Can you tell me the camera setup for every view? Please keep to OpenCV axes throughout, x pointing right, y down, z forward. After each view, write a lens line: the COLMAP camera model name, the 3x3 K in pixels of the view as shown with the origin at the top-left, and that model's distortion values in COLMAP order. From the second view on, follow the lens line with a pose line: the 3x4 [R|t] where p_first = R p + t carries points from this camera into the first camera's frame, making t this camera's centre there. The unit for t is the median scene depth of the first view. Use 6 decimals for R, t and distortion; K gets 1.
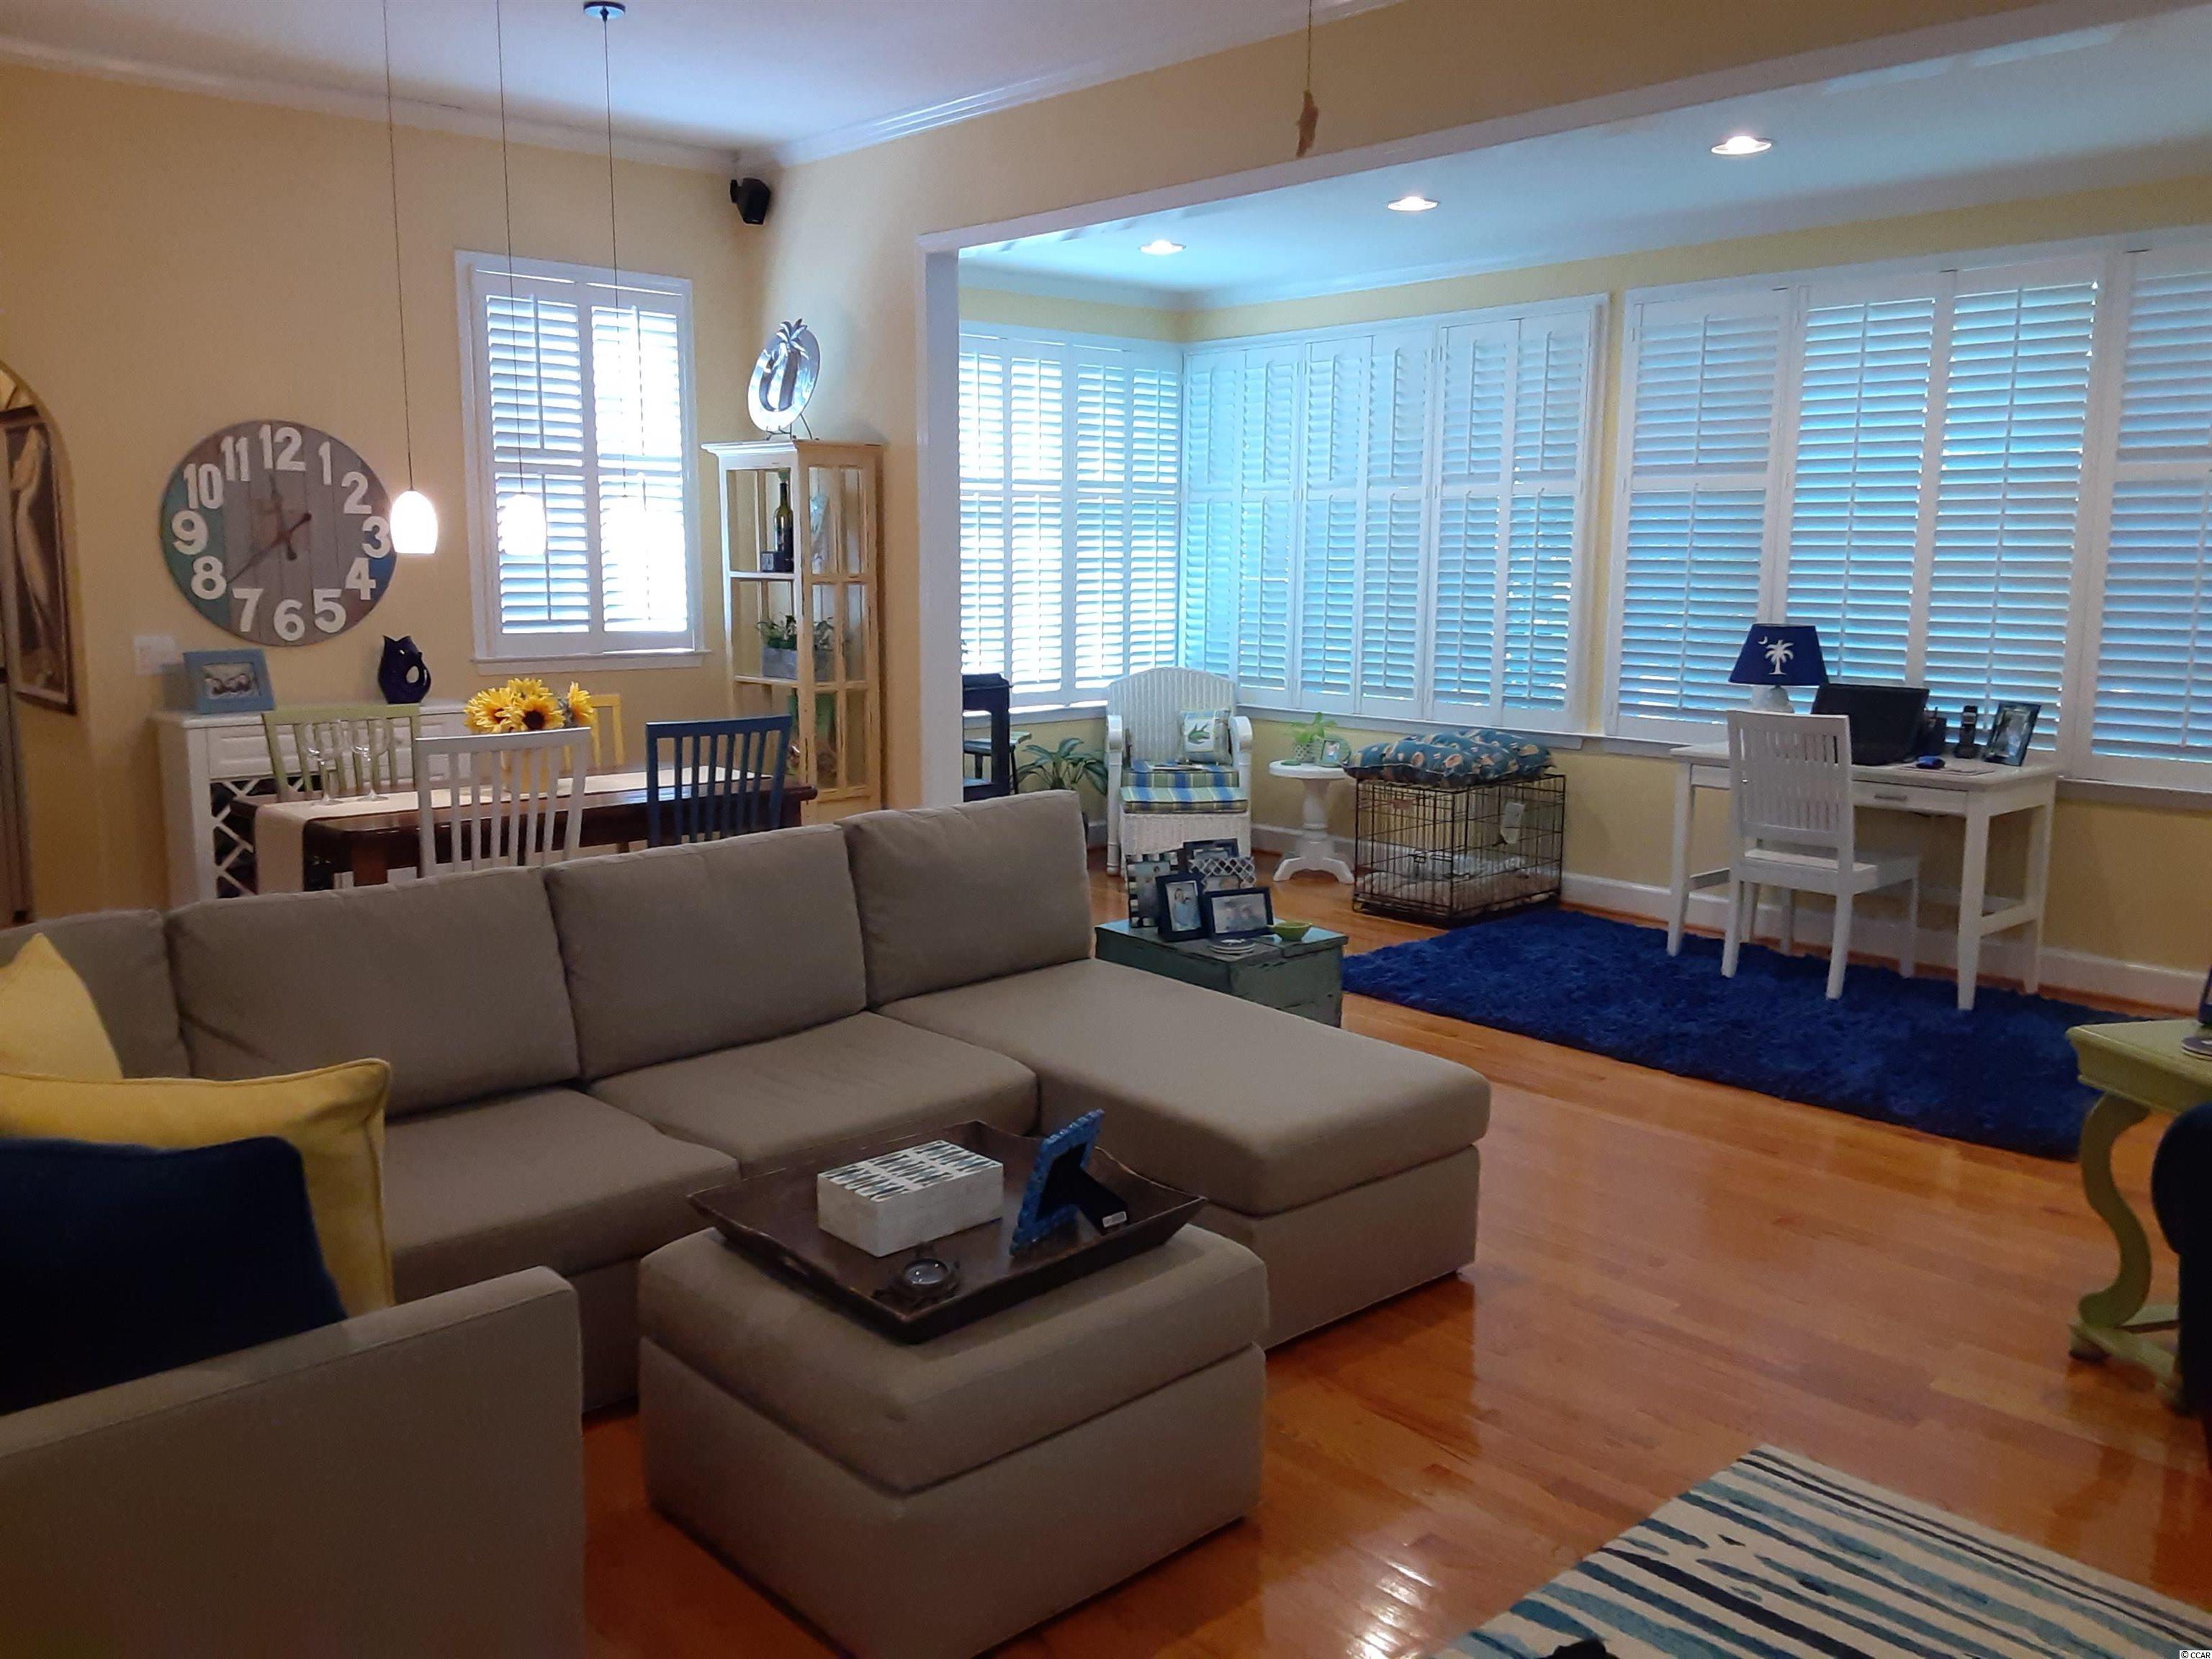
lens RADIAL K [[1822.7, 0, 1165.7], [0, 1822.7, 841.3], [0, 0, 1]] dist [0.076883, -0.125271]
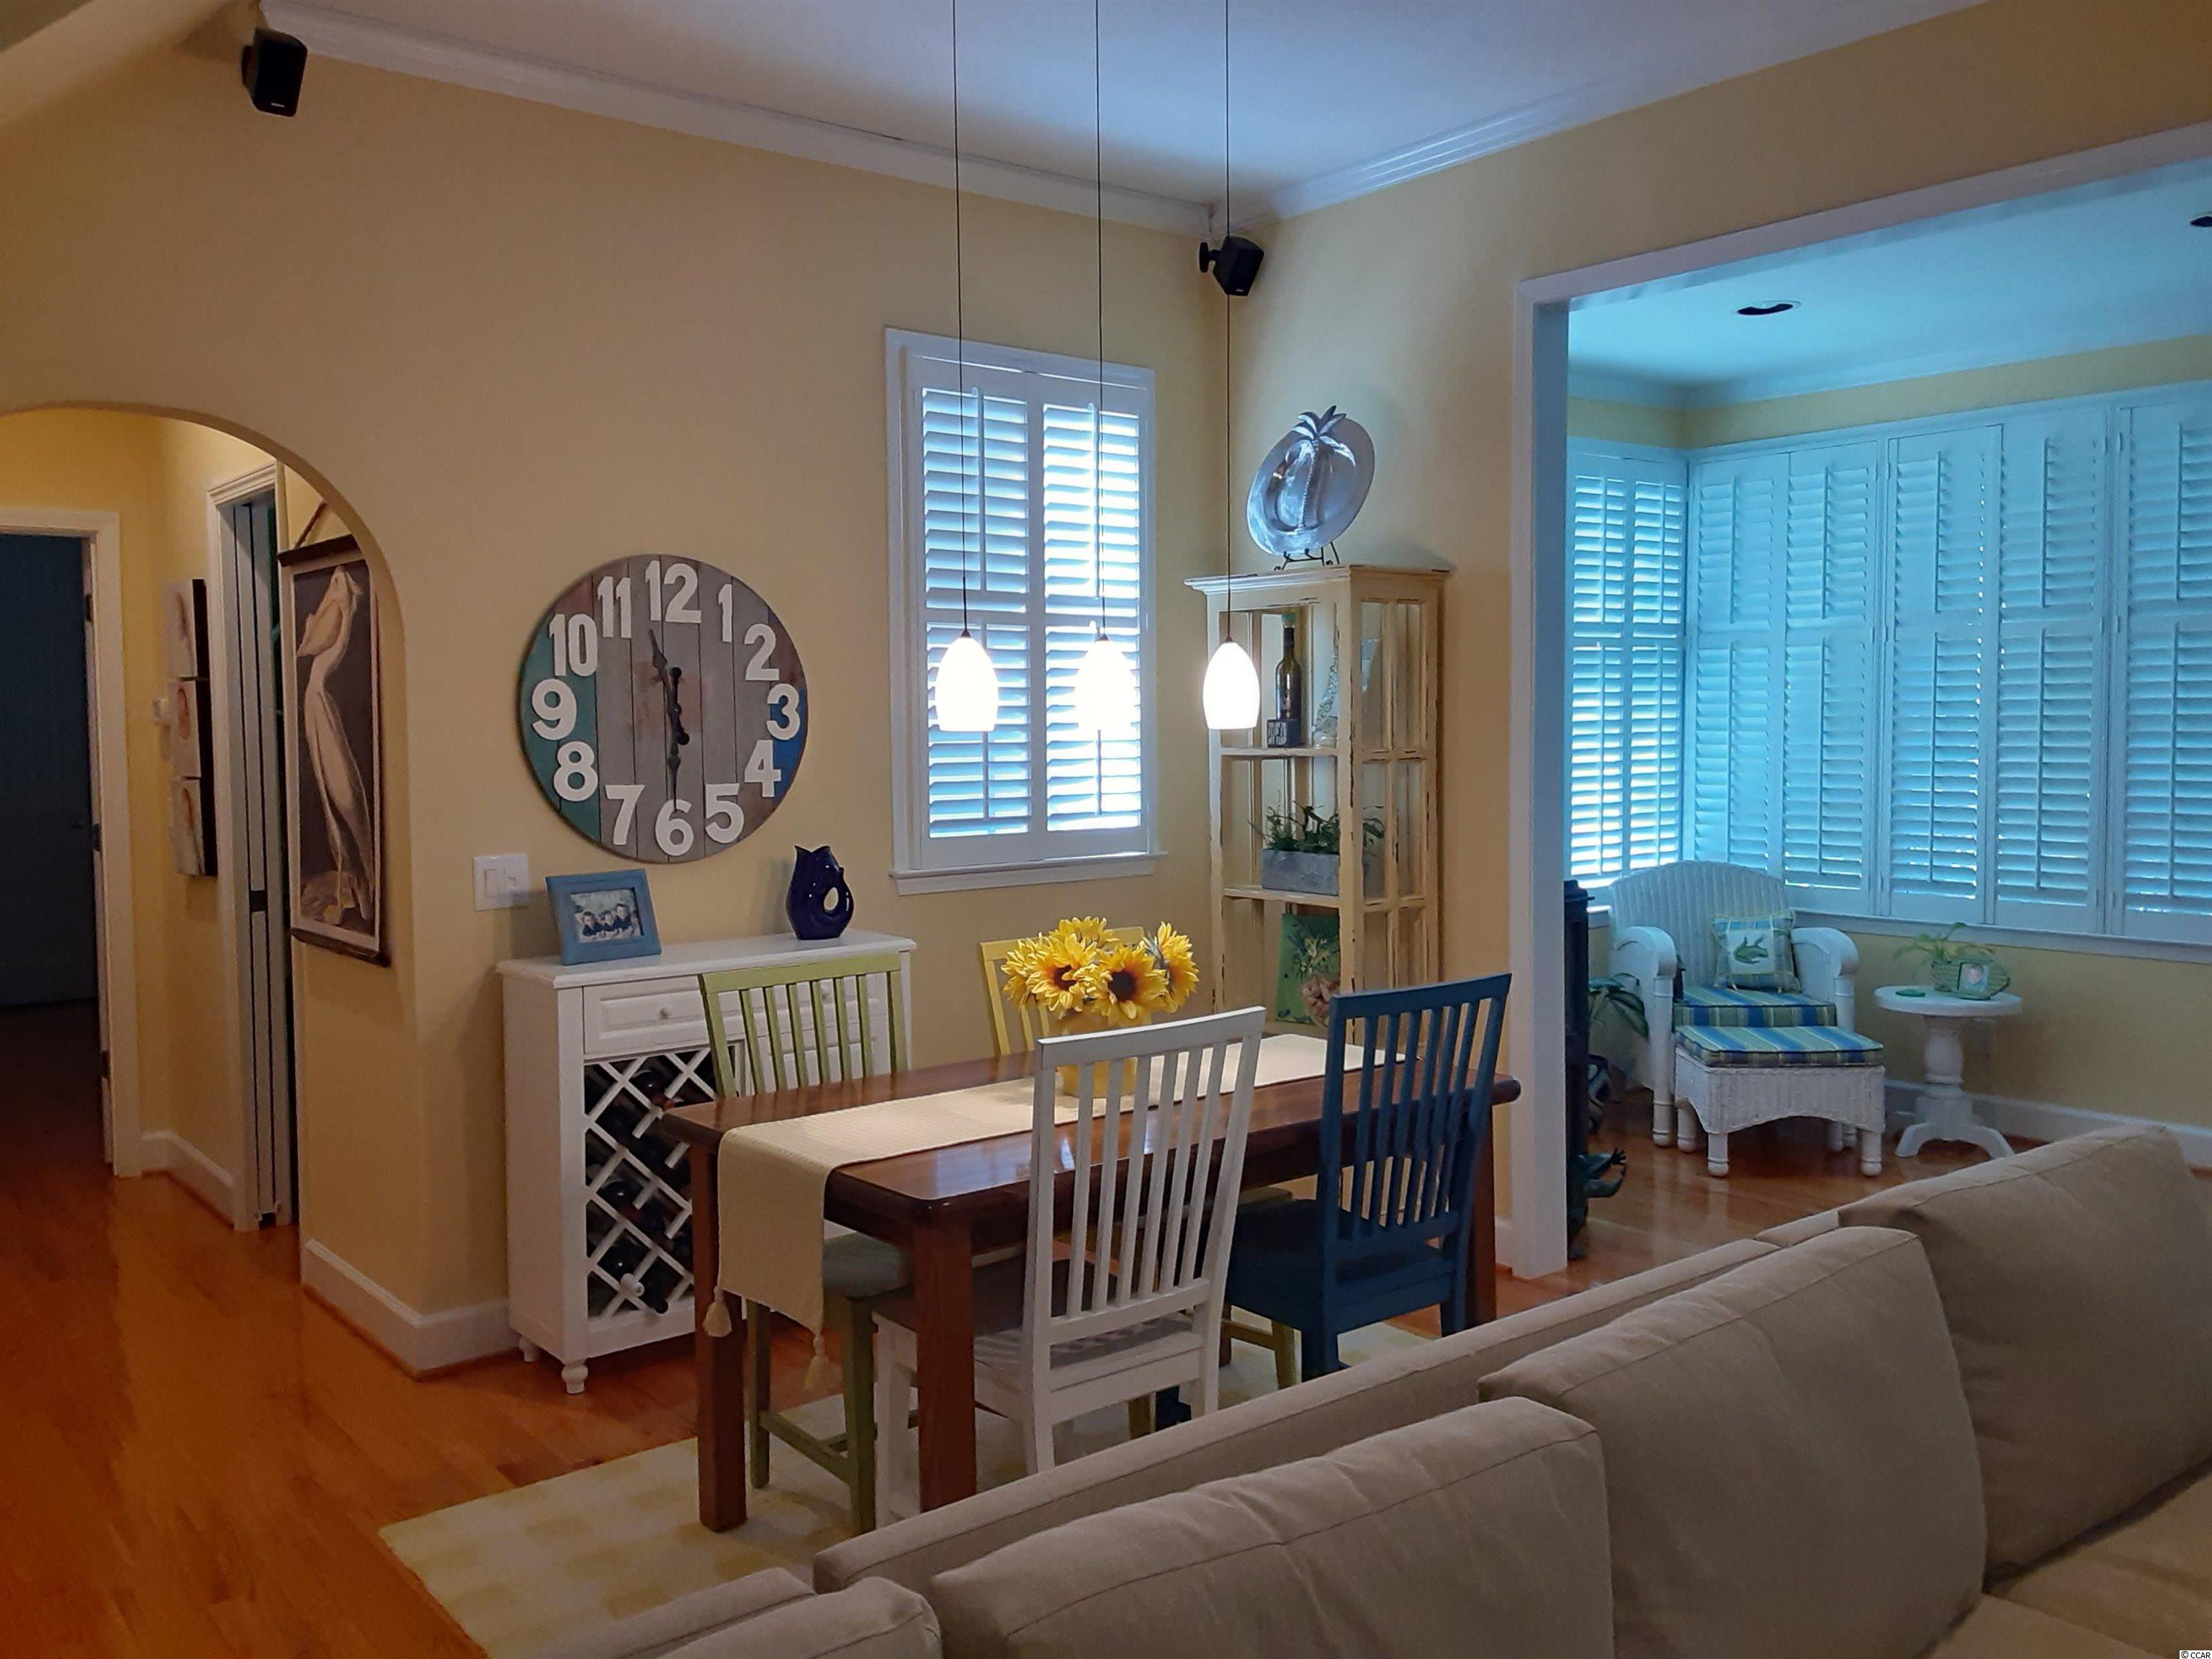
lens RADIAL K [[1822.7, 0, 1112.7], [0, 1822.7, 830.5], [0, 0, 1]] dist [0.076883, -0.125271]
pose [[0.996912, -0.012799, -0.077471, -0.231210], [0.005254, 0.995288, -0.096820, -0.045147], [0.078345, 0.096114, 0.992282, 0.281577]]
